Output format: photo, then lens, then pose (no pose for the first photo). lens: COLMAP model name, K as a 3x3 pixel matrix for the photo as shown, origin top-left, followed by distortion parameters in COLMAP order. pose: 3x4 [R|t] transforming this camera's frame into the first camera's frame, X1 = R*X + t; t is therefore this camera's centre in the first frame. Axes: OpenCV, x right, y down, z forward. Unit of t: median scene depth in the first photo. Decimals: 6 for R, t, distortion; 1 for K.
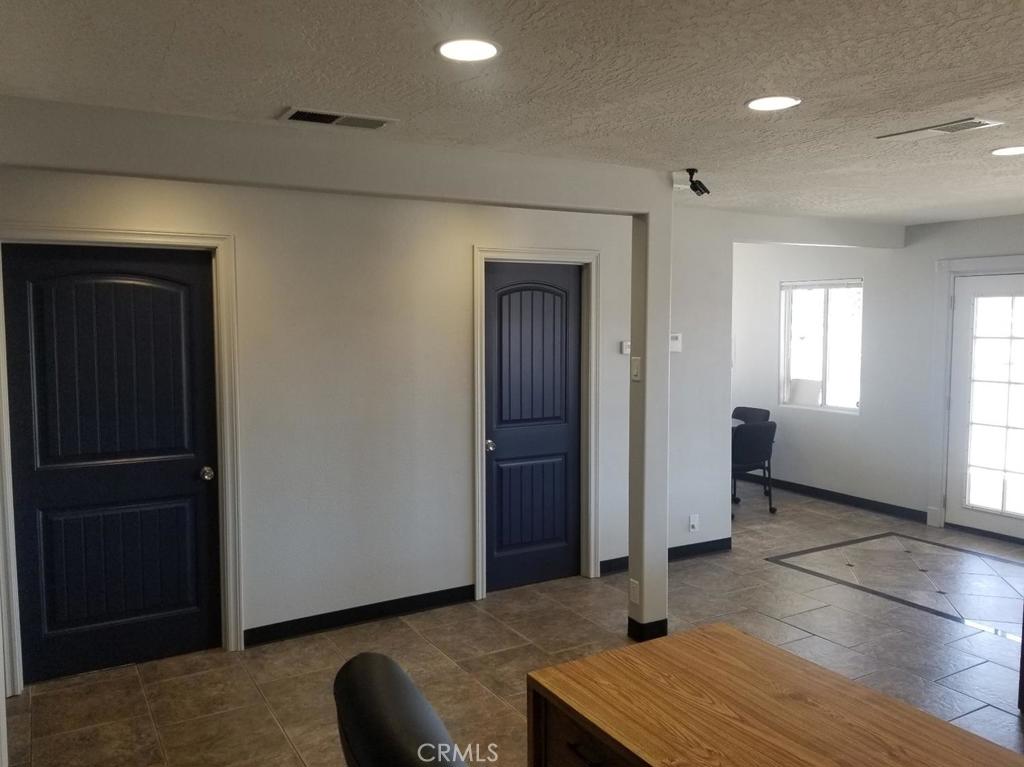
lens RADIAL K [[806.9, 0, 512.0], [0, 806.9, 383.5], [0, 0, 1]] dist [0.076069, -0.003587]
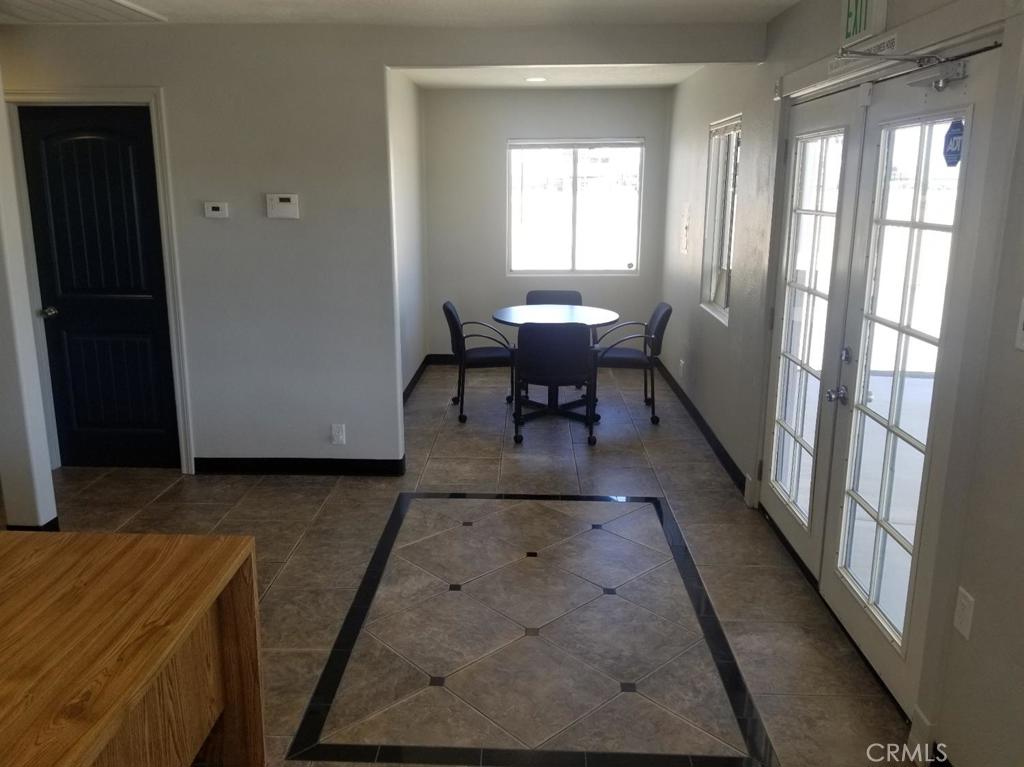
lens RADIAL K [[803.6, 0, 509.7], [0, 803.6, 366.6], [0, 0, 1]] dist [0.007769, -0.005939]
pose [[0.844179, 0.128269, -0.520489, 0.850058], [-0.048784, 0.985304, 0.163695, -0.037141], [0.533837, -0.112797, 0.838031, 0.469371]]
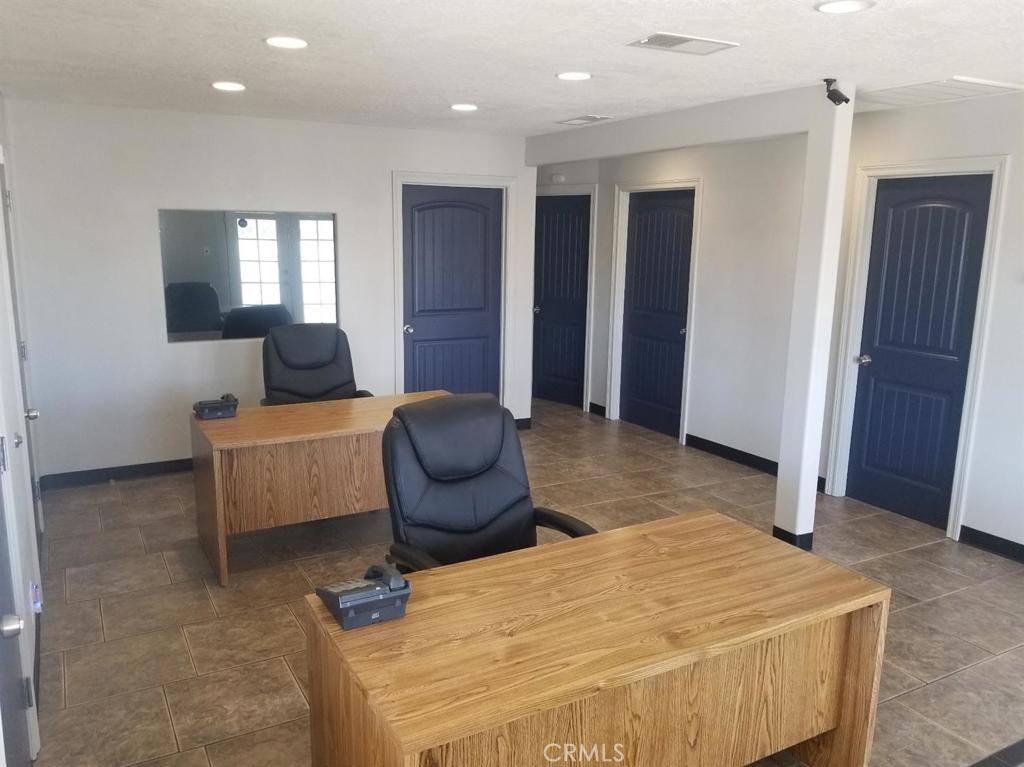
lens RADIAL K [[786.4, 0, 512.0], [0, 786.4, 383.5], [0, 0, 1]] dist [0.005493, -0.002997]
pose [[-0.002501, 0.197820, -0.980235, 0.914867], [-0.092588, 0.975982, 0.197198, -0.048880], [0.995701, 0.091251, 0.015875, 0.501051]]
